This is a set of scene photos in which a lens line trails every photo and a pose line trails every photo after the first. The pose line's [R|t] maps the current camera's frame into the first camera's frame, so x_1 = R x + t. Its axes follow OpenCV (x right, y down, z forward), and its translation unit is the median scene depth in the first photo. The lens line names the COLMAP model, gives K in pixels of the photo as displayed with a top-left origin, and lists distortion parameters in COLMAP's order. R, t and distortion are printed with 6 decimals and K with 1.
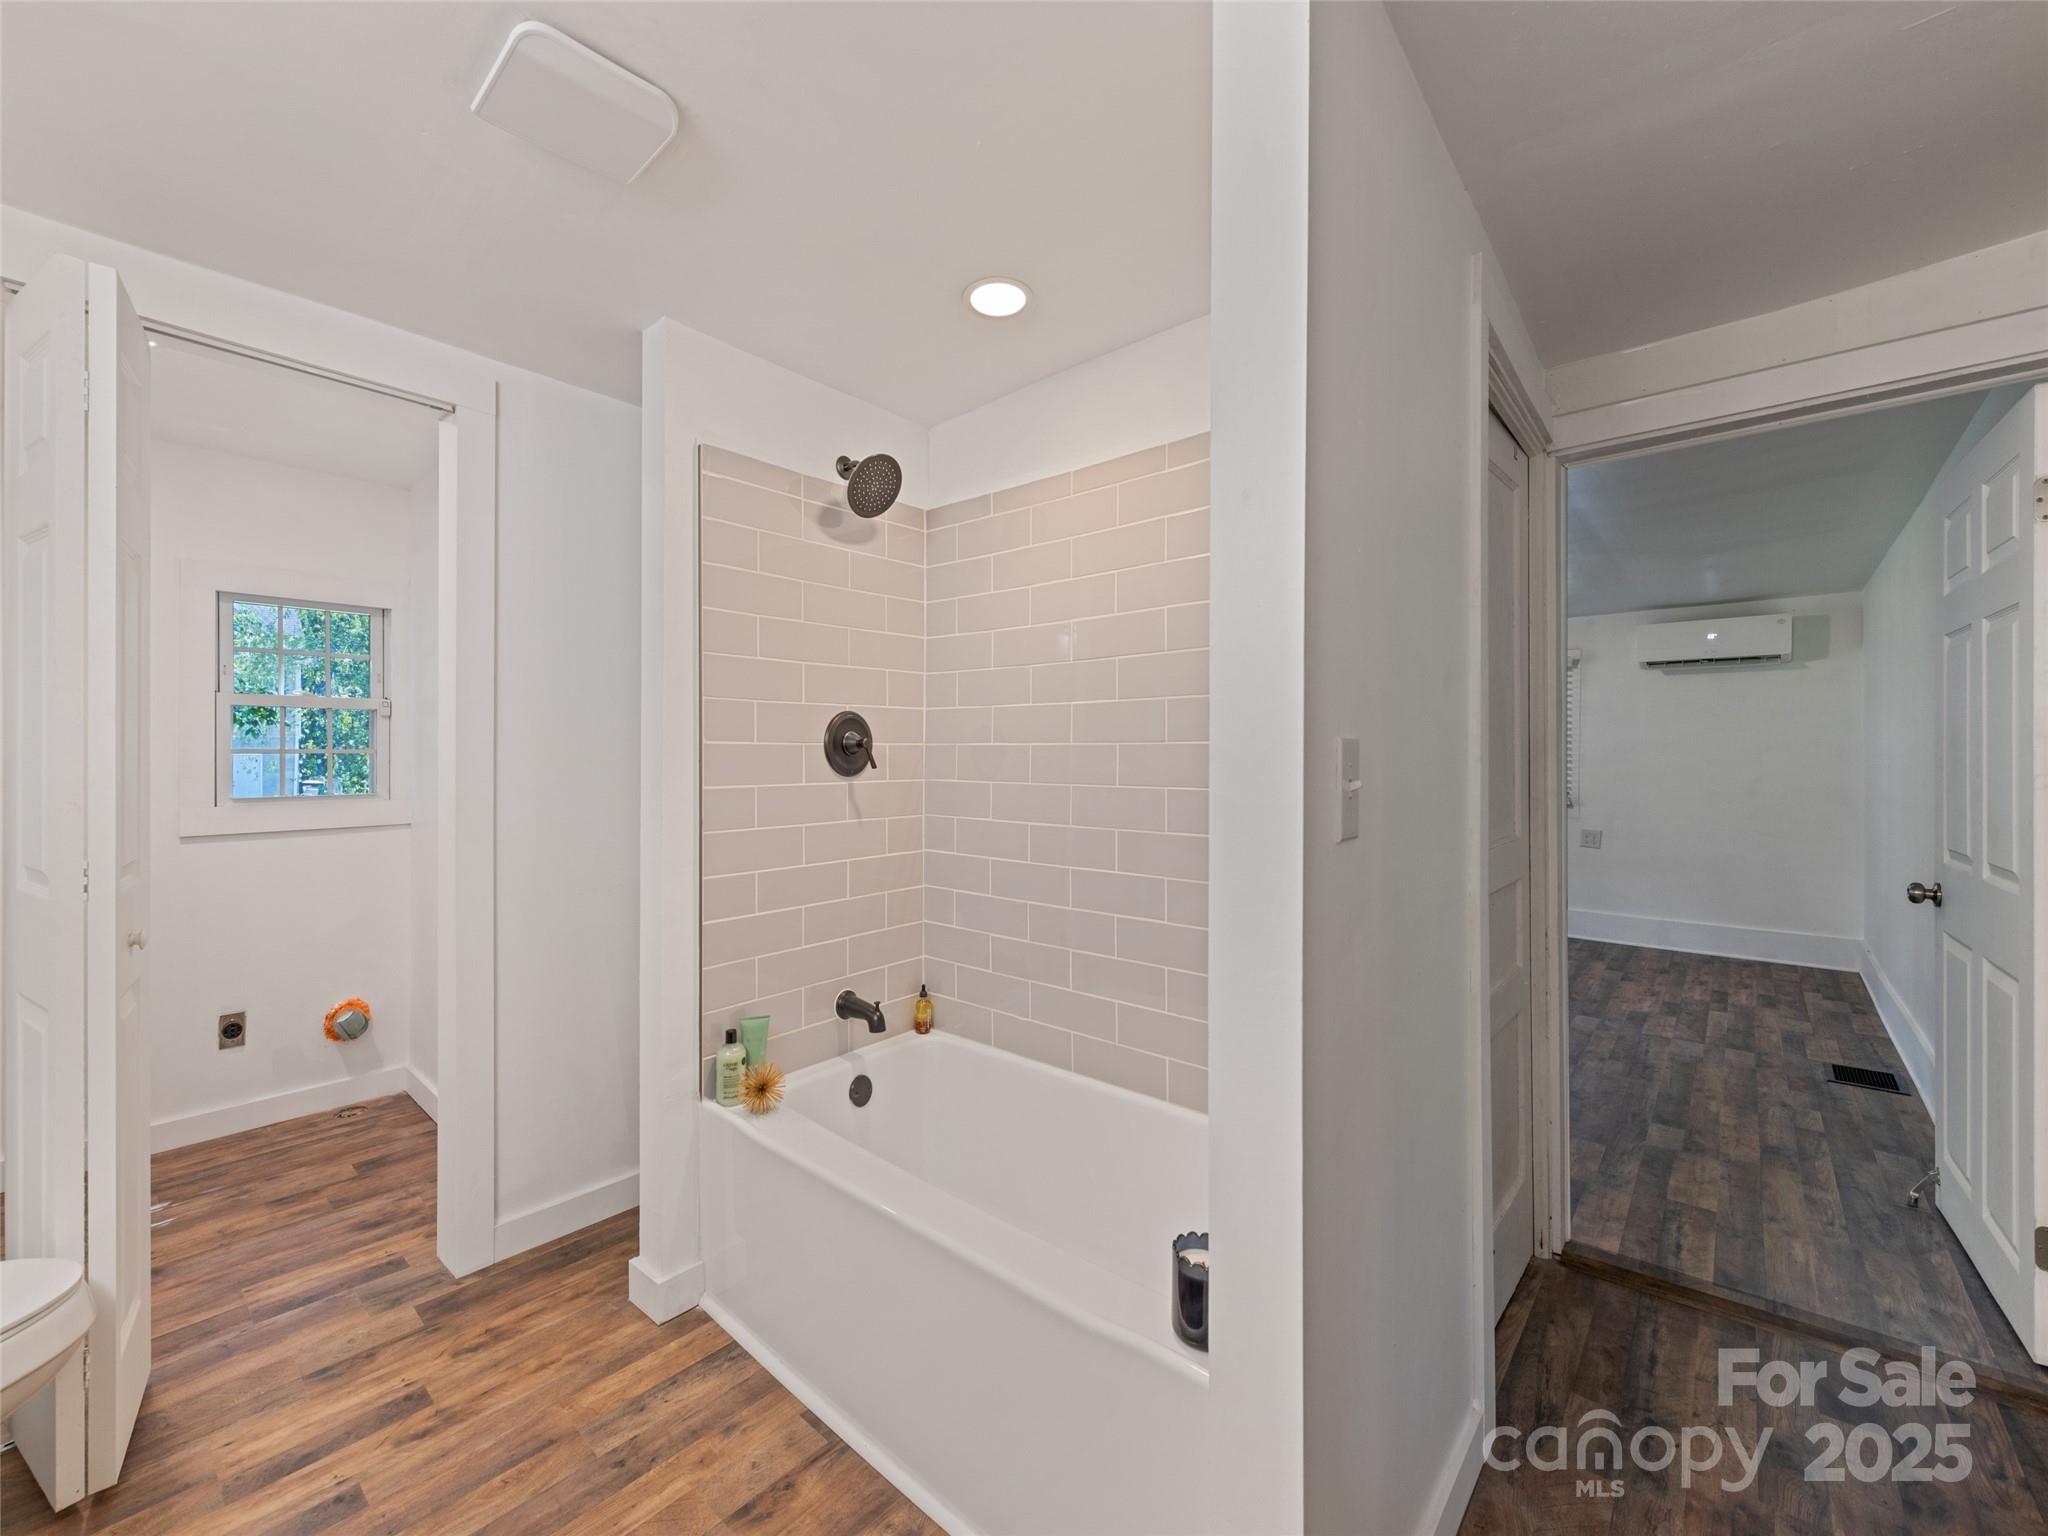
lens RADIAL K [[812.7, 0, 1021.5], [0, 812.7, 762.8], [0, 0, 1]] dist [0.011887, -0.005447]
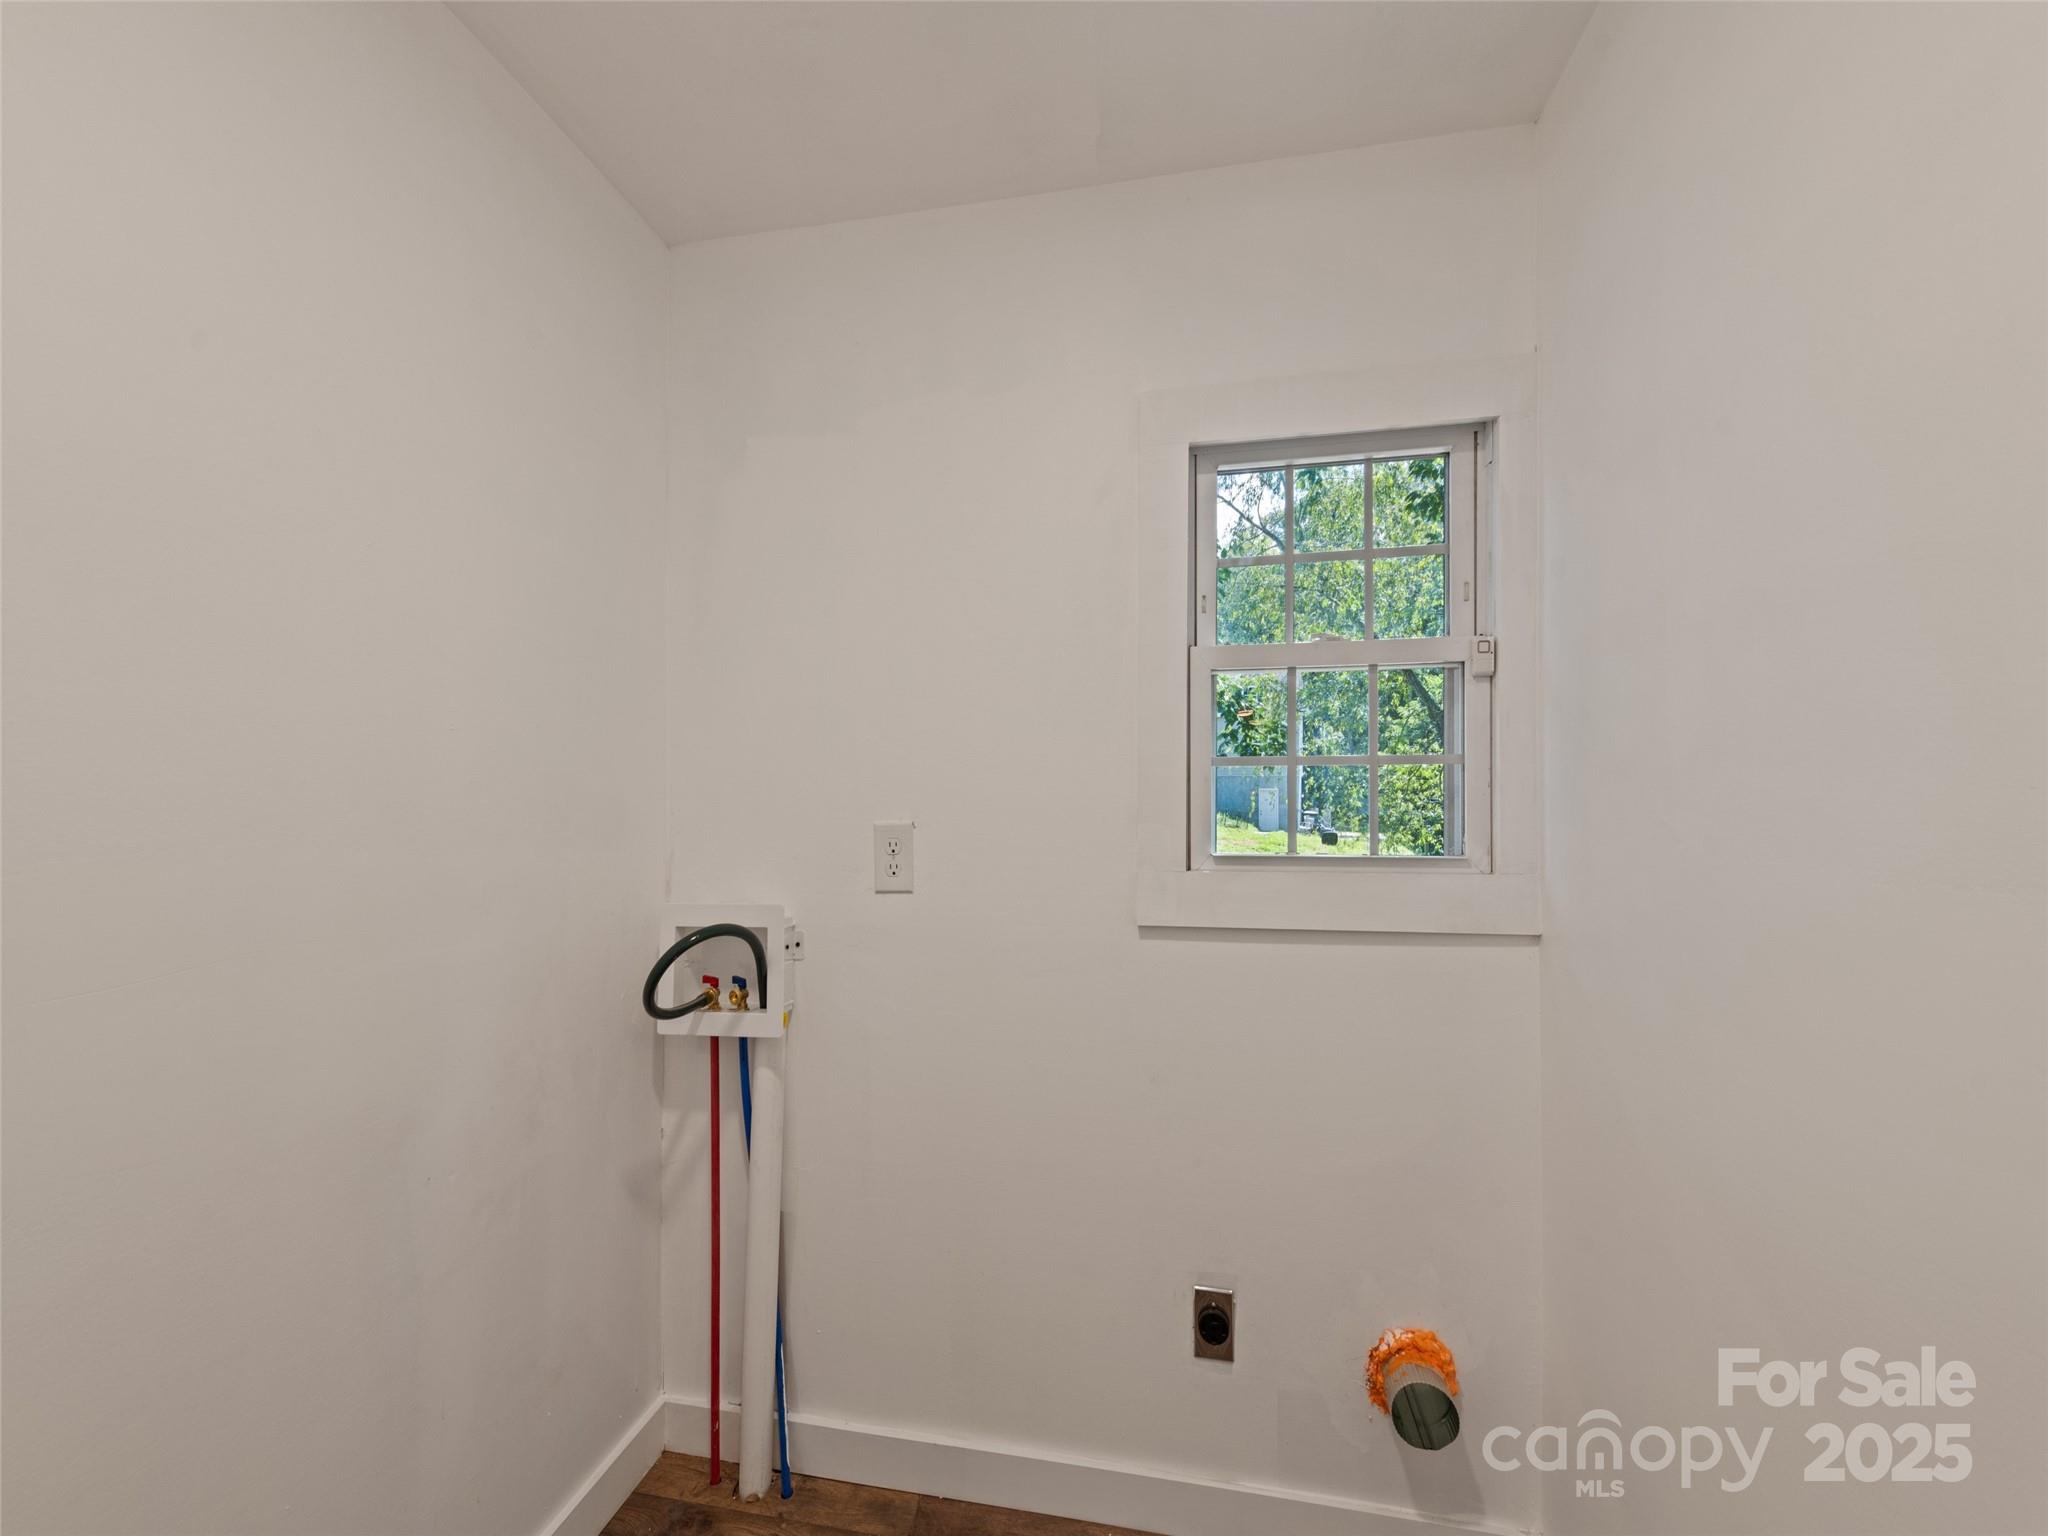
lens RADIAL K [[812.7, 0, 1007.6], [0, 812.7, 769.5], [0, 0, 1]] dist [0.011887, -0.005447]
pose [[0.479850, -0.022881, -0.877052, -0.849032], [-0.008463, 0.999493, -0.030705, 0.012435], [0.877310, 0.022156, 0.479413, 0.938928]]
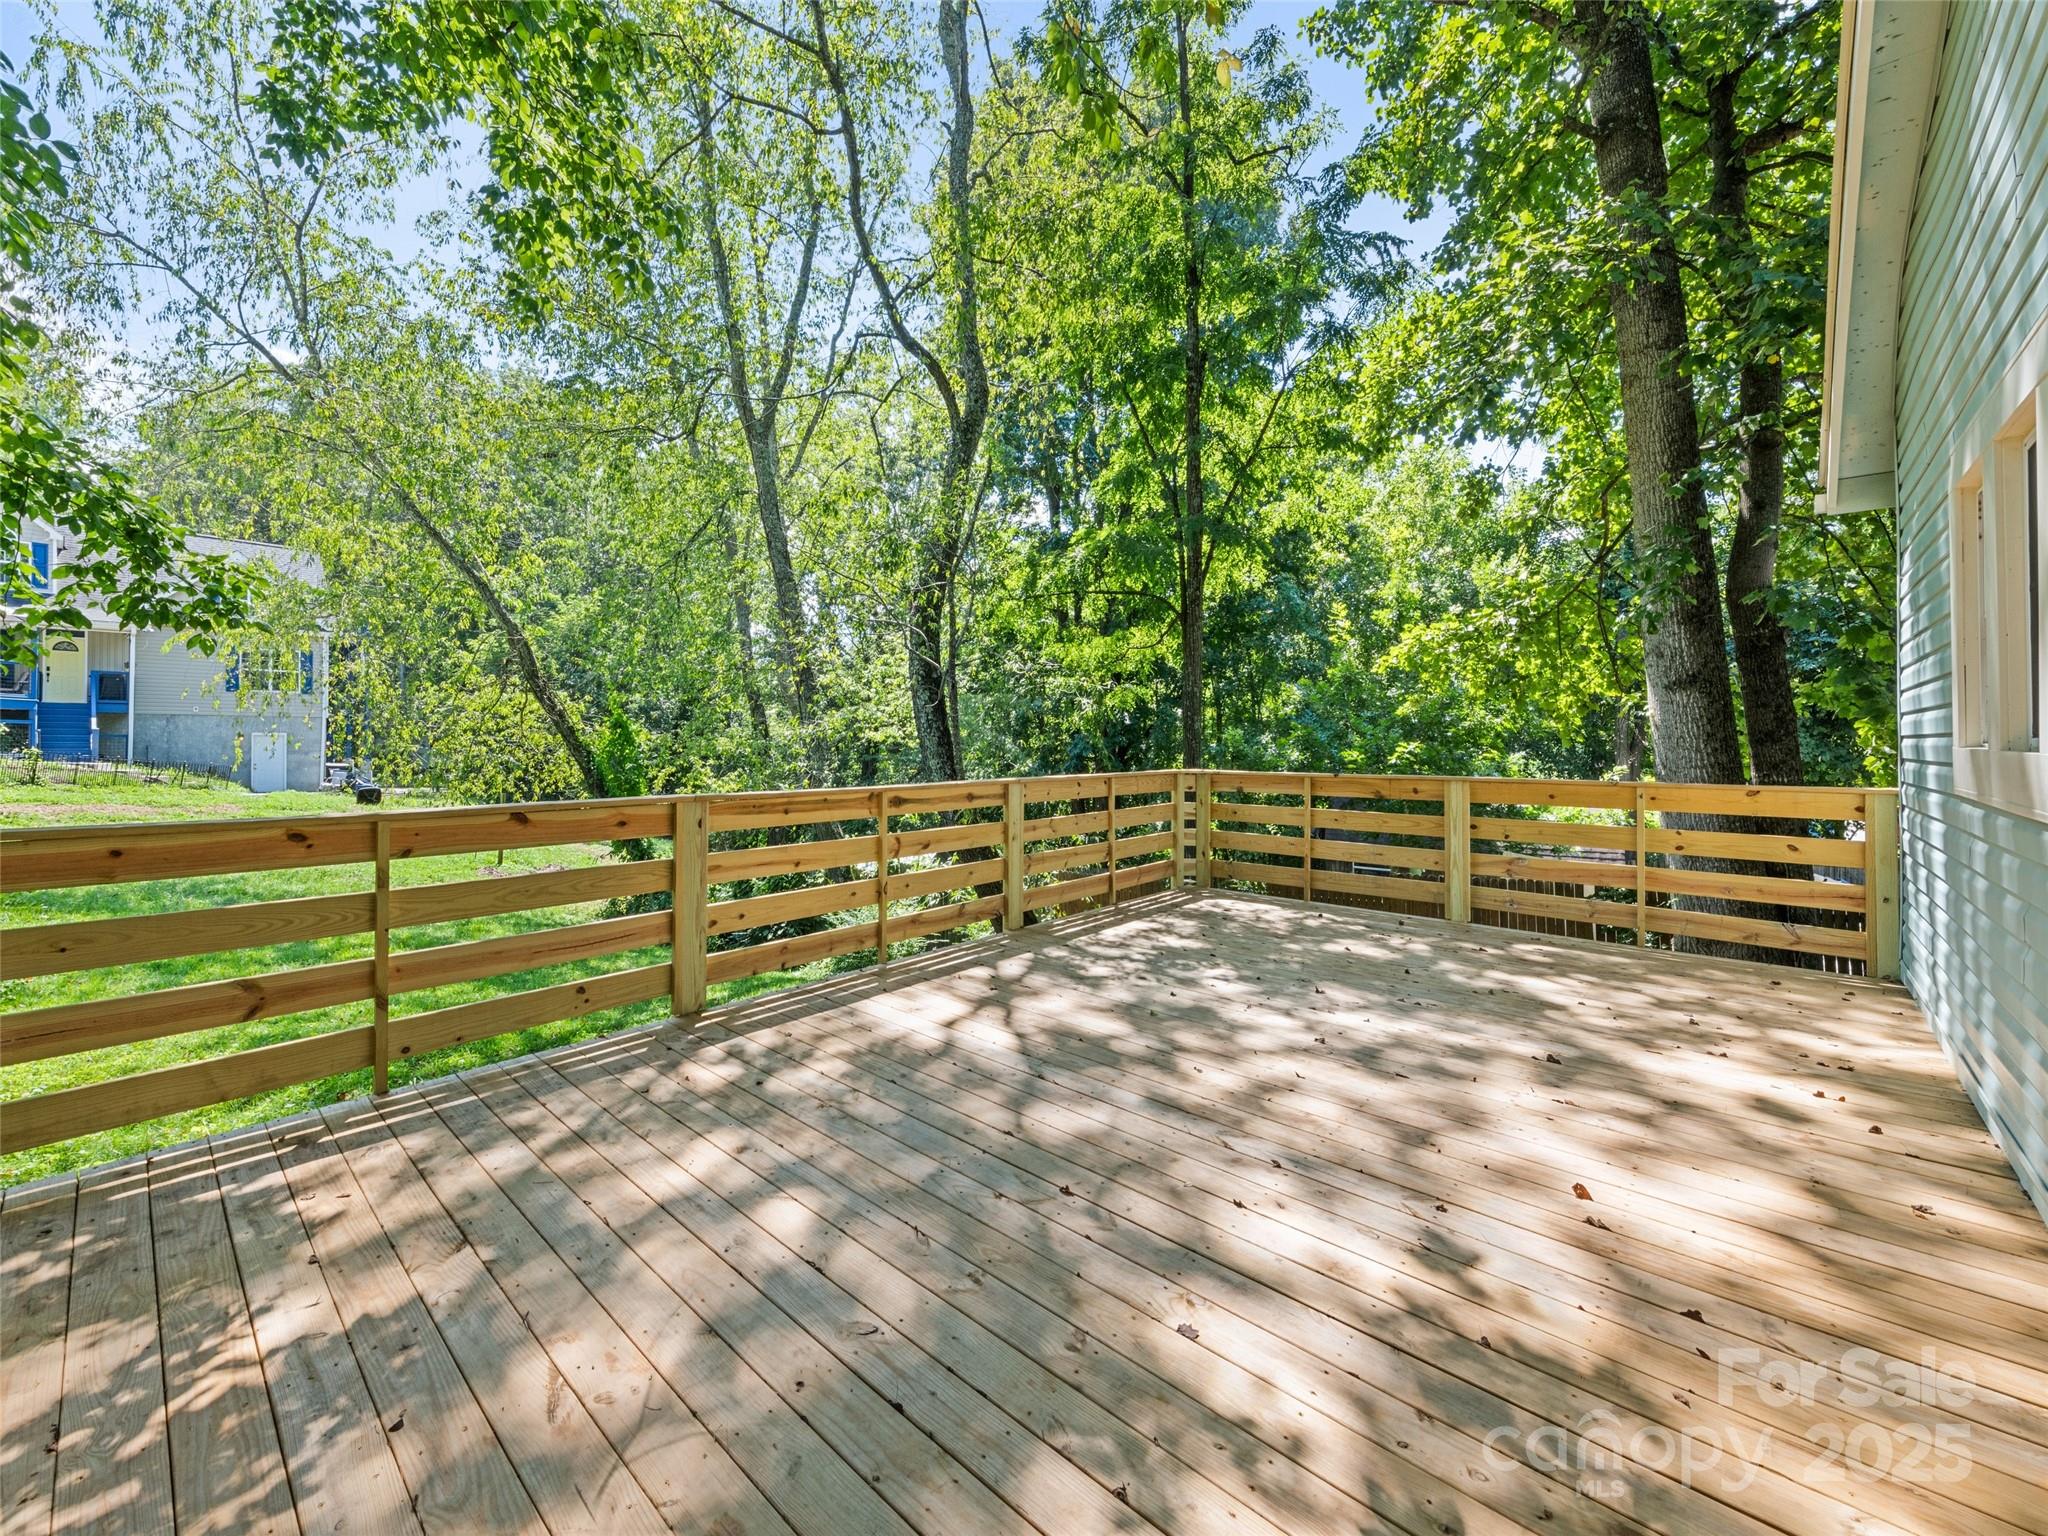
lens RADIAL K [[812.7, 0, 1025.5], [0, 812.7, 752.7], [0, 0, 1]] dist [0.011887, -0.005447]
pose [[0.999790, -0.000768, -0.020472, -0.878850], [0.000845, 0.999993, 0.003754, 0.016736], [0.020469, -0.003770, 0.999783, 0.978219]]
